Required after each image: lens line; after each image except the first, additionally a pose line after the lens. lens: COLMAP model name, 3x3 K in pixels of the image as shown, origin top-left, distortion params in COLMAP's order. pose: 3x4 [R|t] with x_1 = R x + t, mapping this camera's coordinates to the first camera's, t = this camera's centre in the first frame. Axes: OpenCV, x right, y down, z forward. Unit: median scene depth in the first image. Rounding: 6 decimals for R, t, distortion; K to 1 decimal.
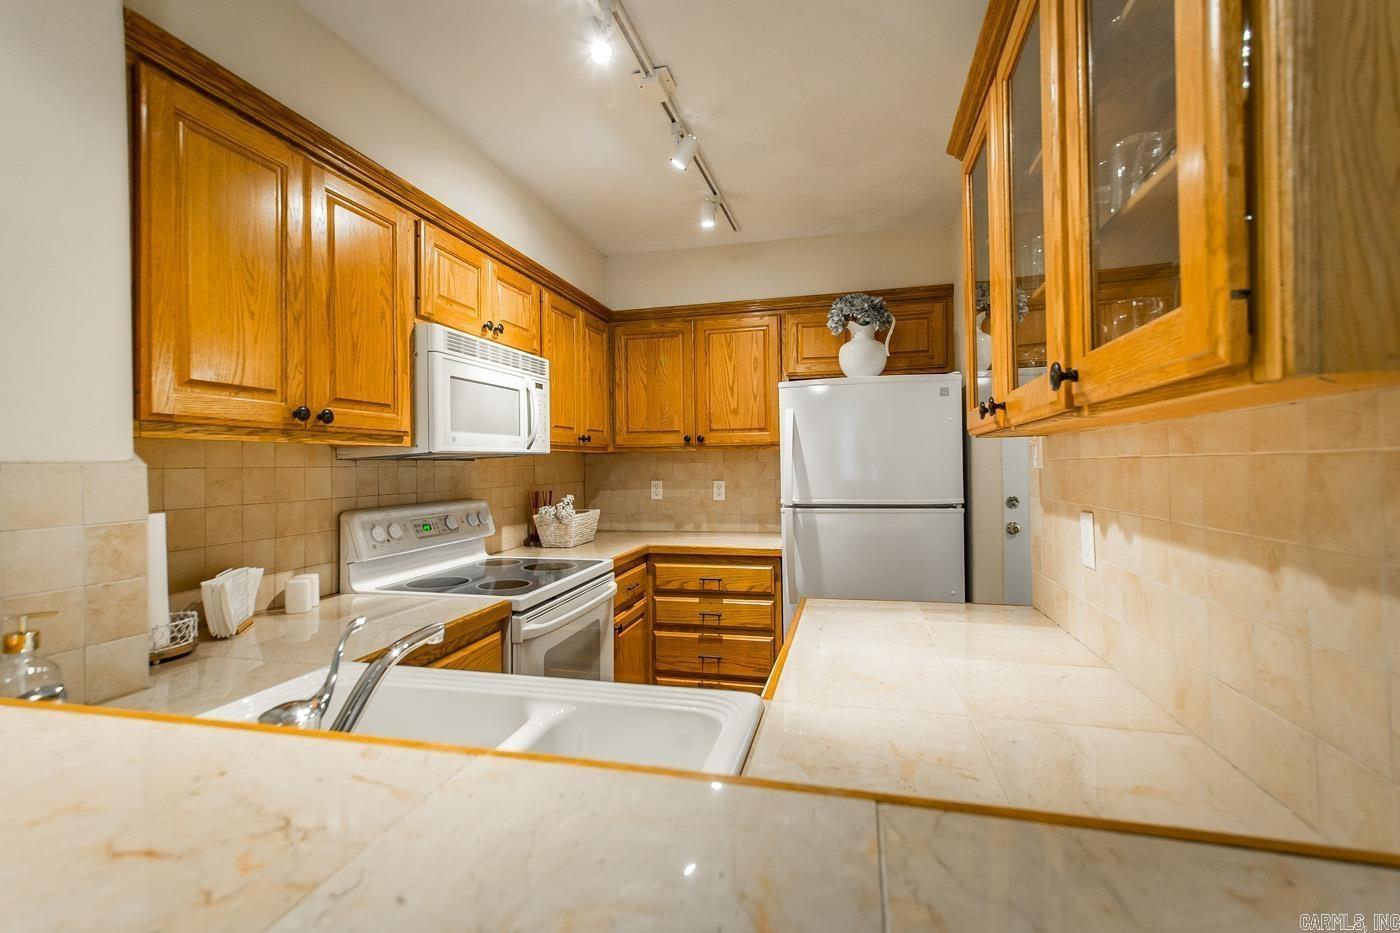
lens RADIAL K [[654.4, 0, 694.9], [0, 654.4, 460.8], [0, 0, 1]] dist [0.005254, 0.001496]
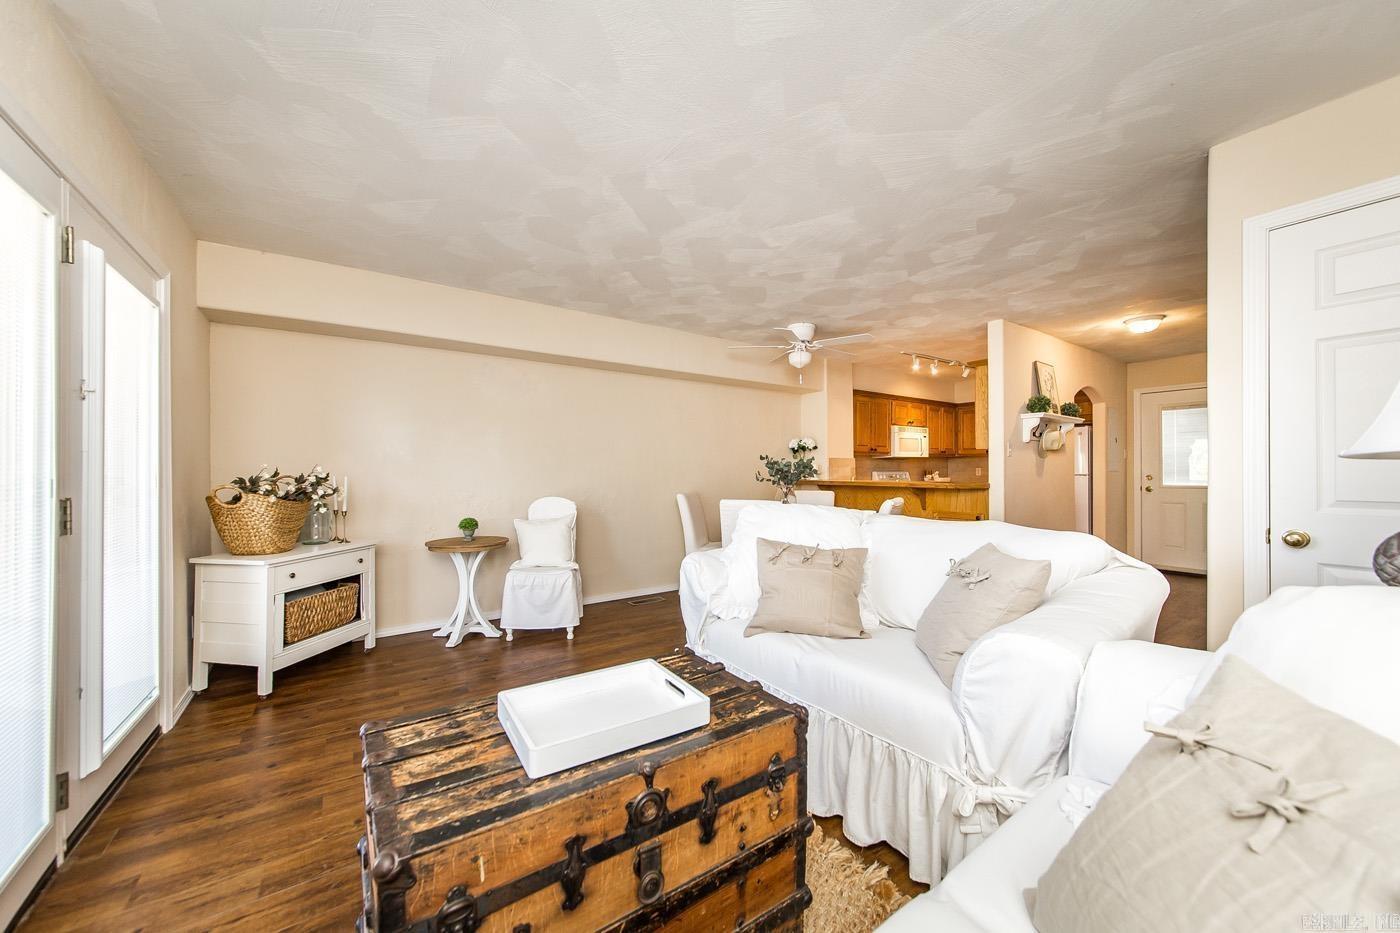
lens RADIAL K [[513.2, 0, 701.8], [0, 513.2, 467.7], [0, 0, 1]] dist [0.012151, -0.000405]
pose [[0.776346, 0.004813, -0.630289, 0.655915], [-0.002968, 0.999988, 0.003981, 0.043368], [0.630301, -0.001220, 0.776350, -2.152393]]
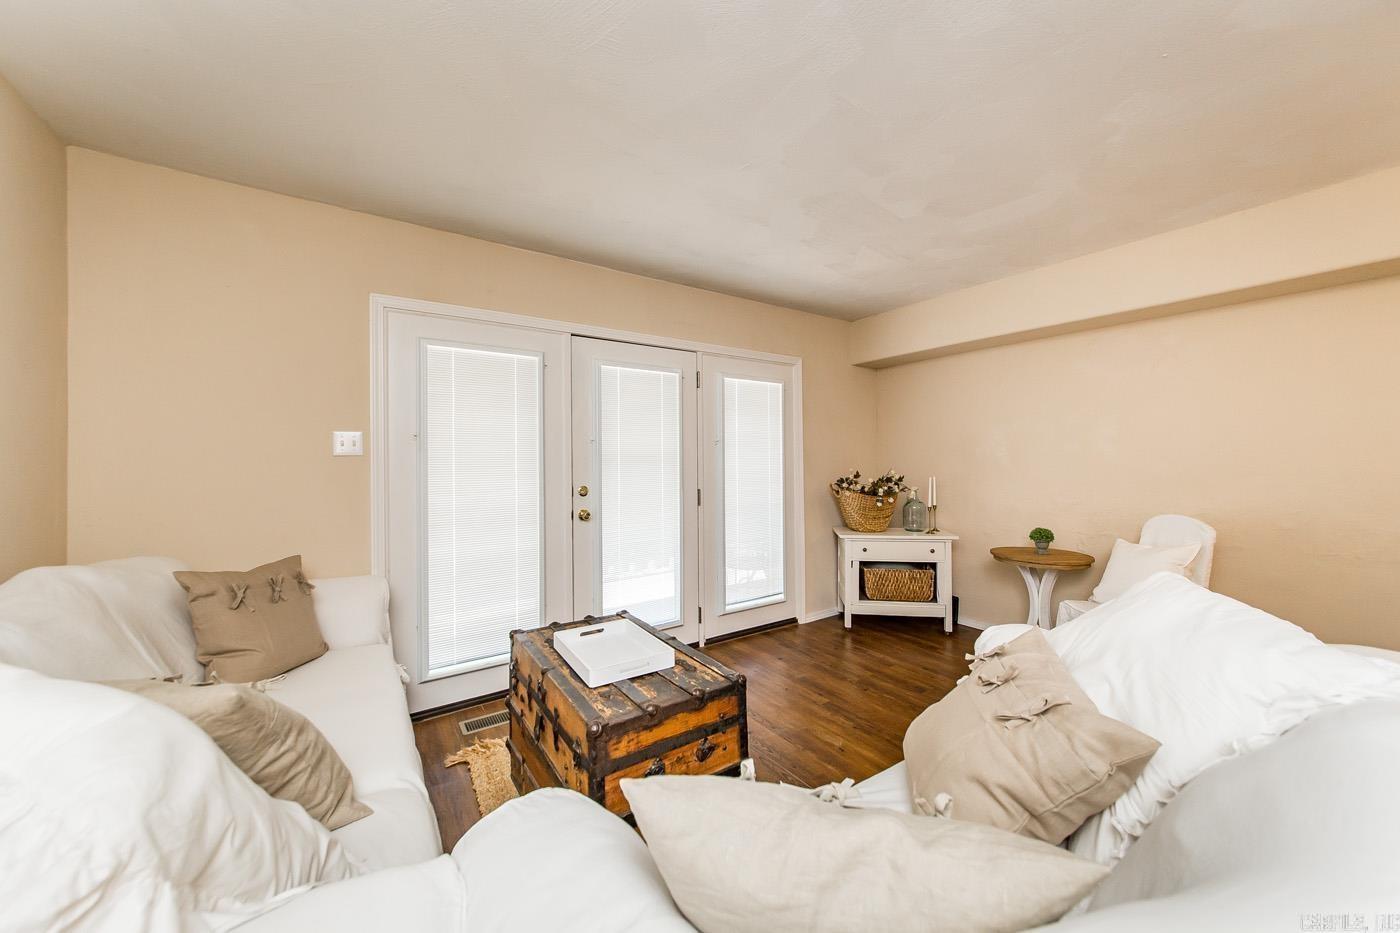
lens RADIAL K [[513.2, 0, 701.7], [0, 513.2, 460.8], [0, 0, 1]] dist [0.012151, -0.000405]
pose [[-0.639877, 0.012542, -0.768375, 0.756874], [0.020127, 0.999797, -0.000441, 0.006509], [0.768213, -0.015747, -0.640000, -1.136860]]
